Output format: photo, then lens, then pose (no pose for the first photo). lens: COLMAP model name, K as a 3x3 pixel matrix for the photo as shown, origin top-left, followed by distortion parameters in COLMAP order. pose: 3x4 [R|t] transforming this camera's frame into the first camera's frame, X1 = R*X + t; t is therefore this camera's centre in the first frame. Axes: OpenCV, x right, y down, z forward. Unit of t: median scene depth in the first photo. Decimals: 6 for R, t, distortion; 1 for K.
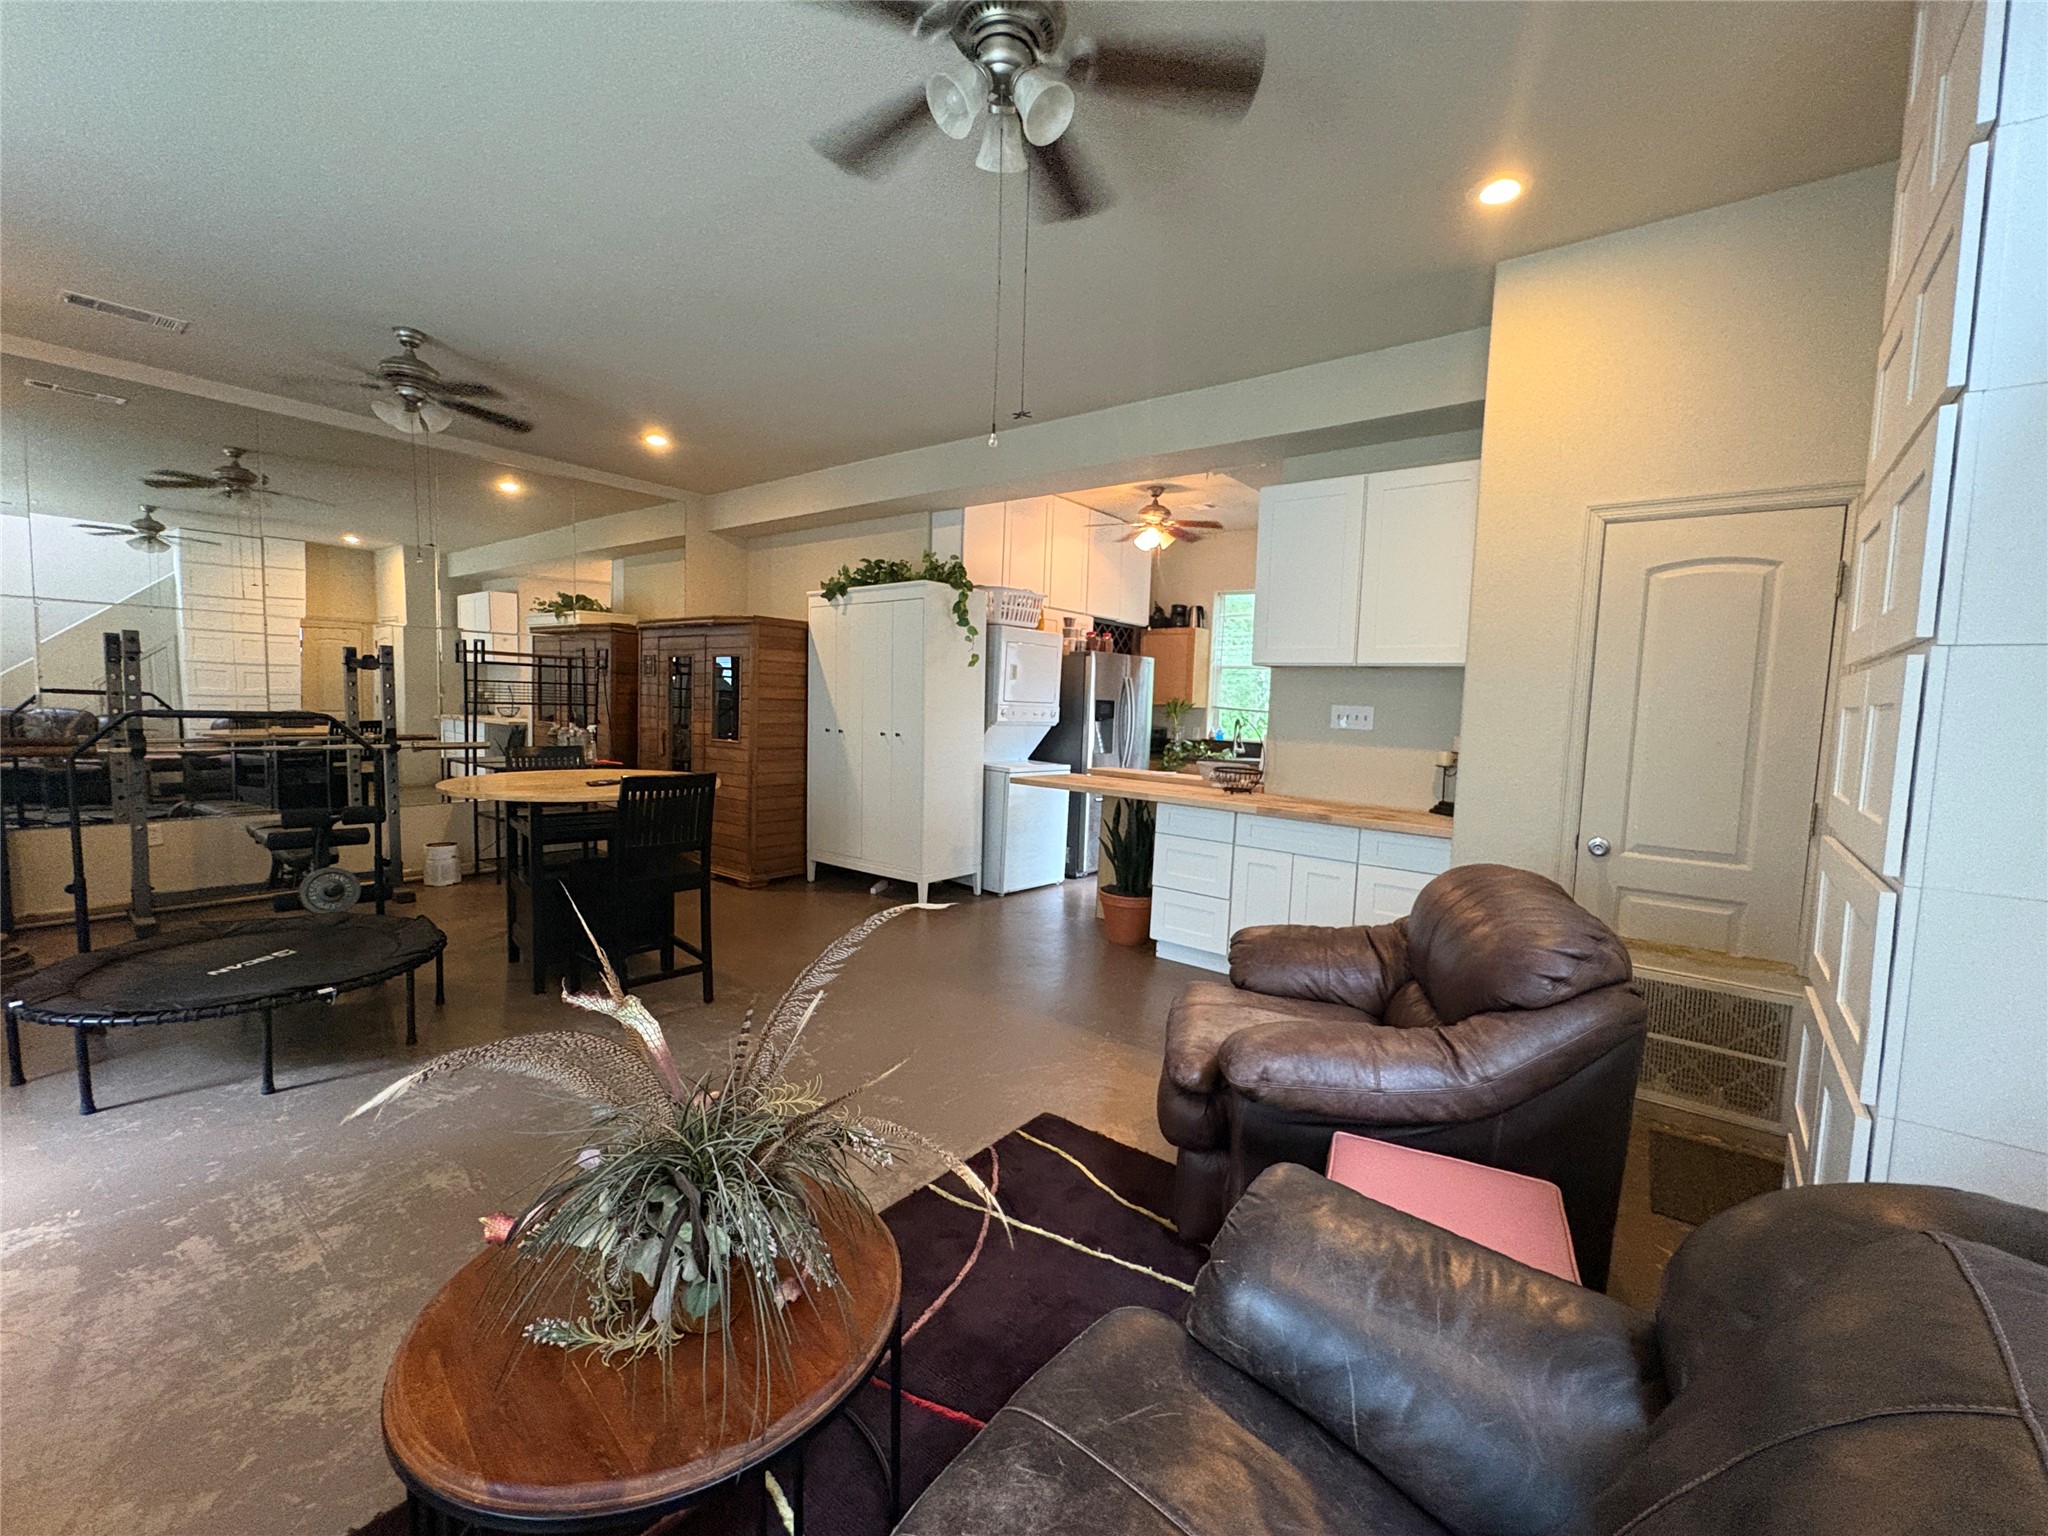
lens RADIAL K [[838.4, 0, 1025.7], [0, 838.4, 769.1], [0, 0, 1]] dist [-0.002285, -0.000144]
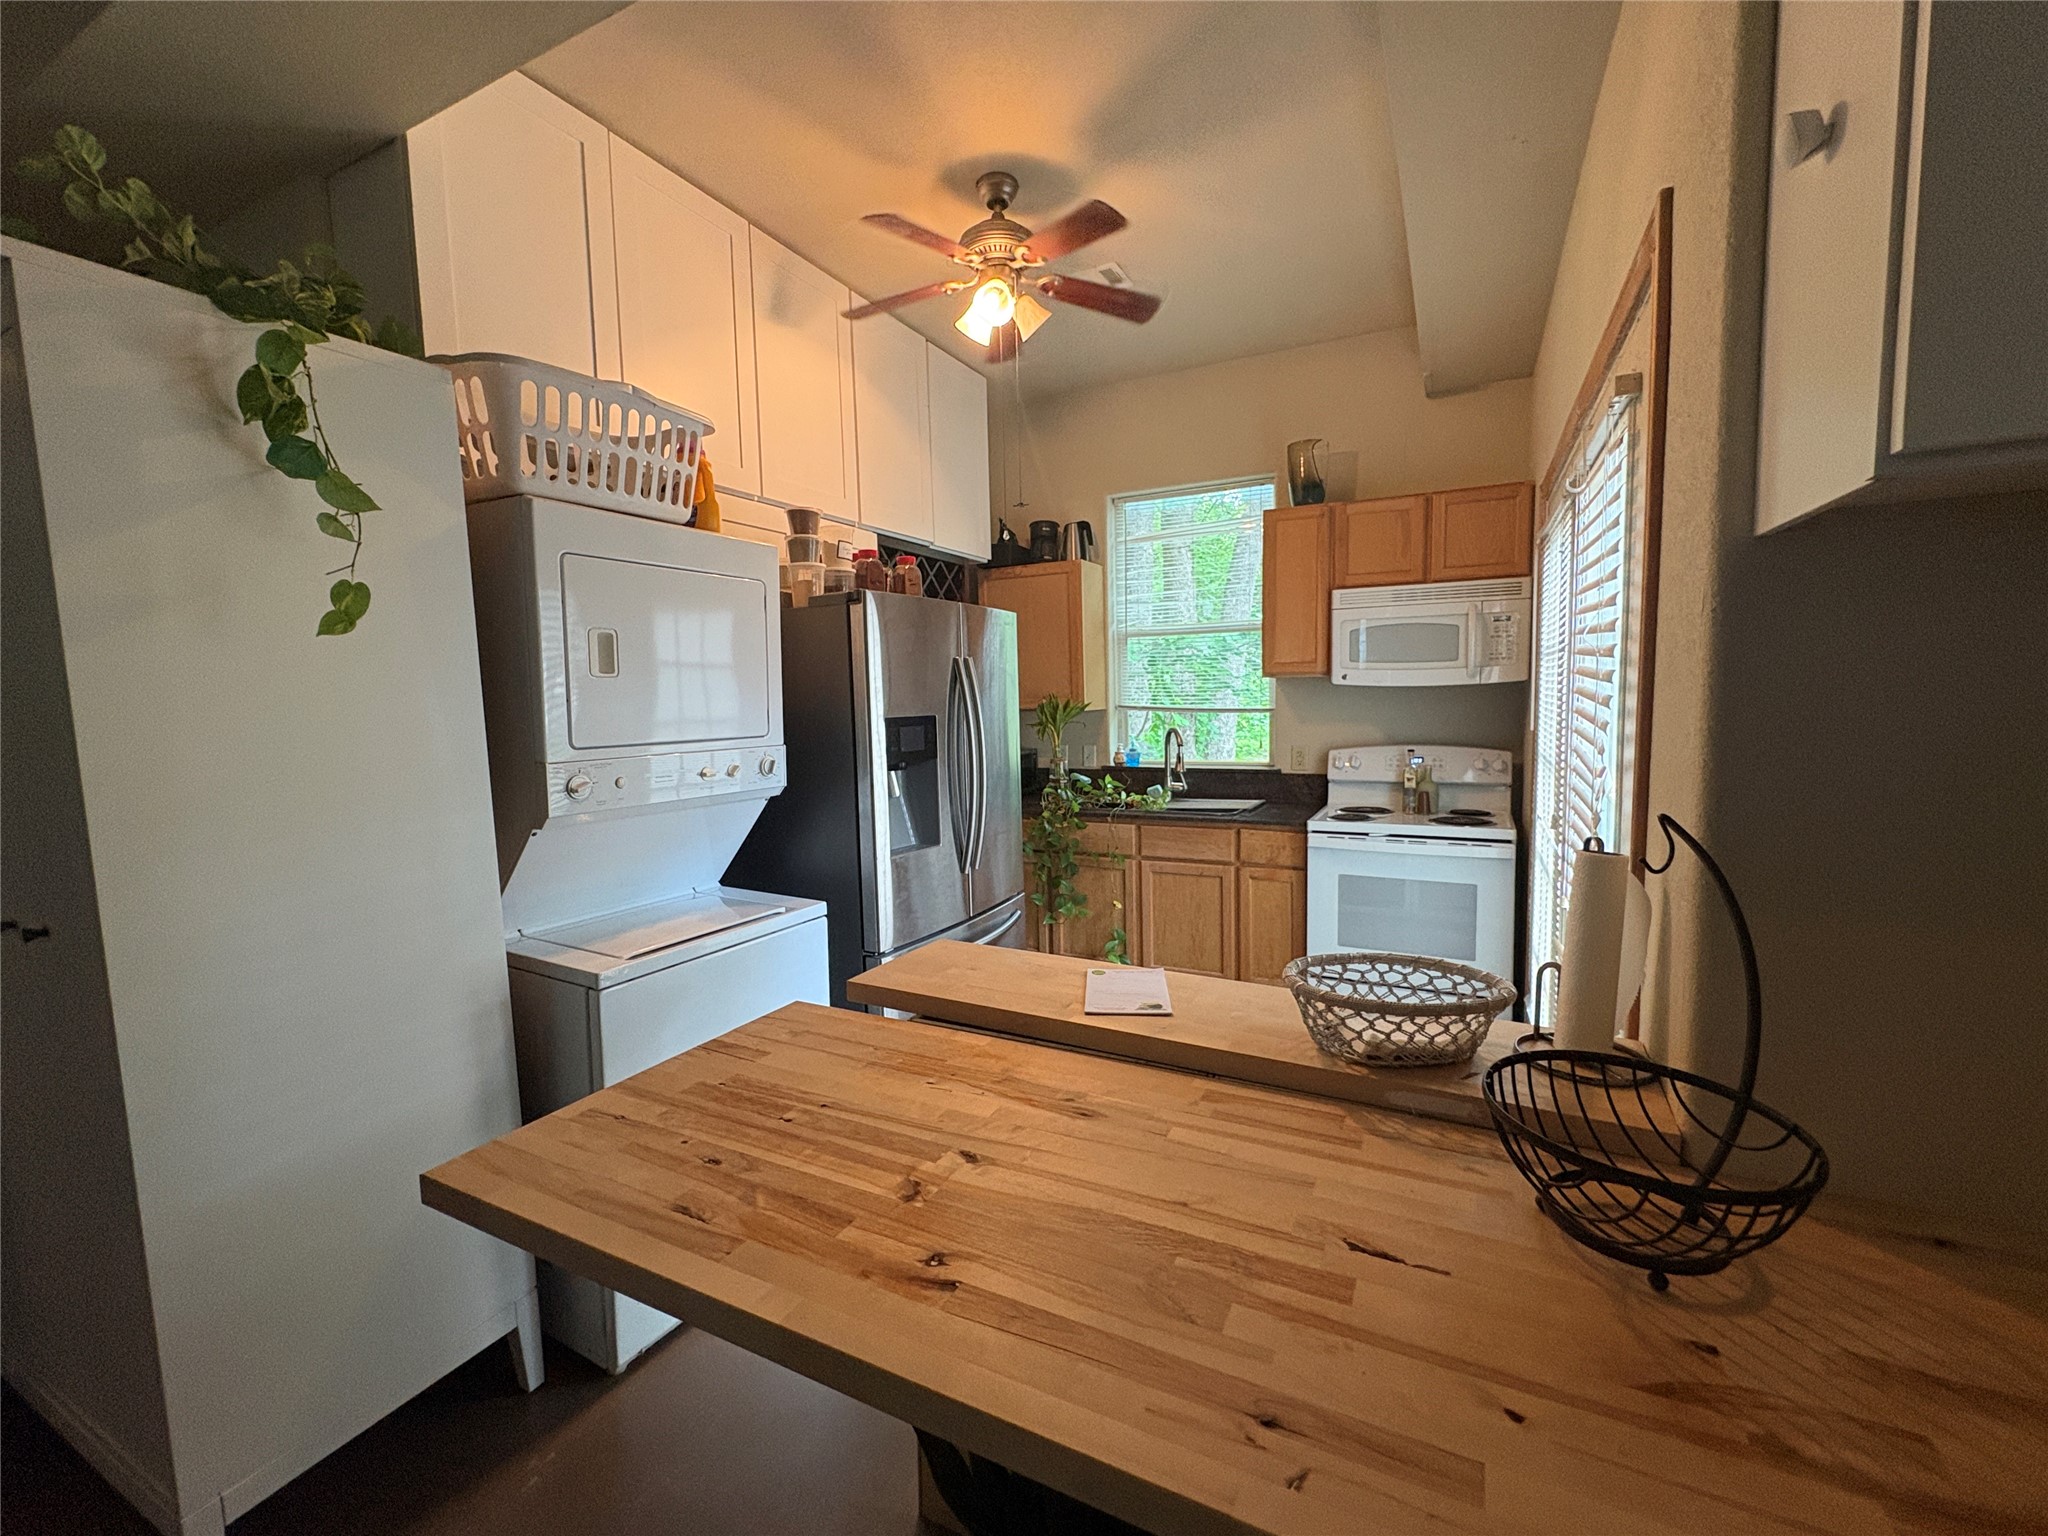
lens RADIAL K [[838.4, 0, 1035.8], [0, 838.4, 763.8], [0, 0, 1]] dist [-0.002285, -0.000144]
pose [[0.975029, -0.074858, 0.209081, 0.065092], [0.073654, 0.997192, 0.013551, -0.058464], [-0.209508, 0.002187, 0.977804, 0.578326]]
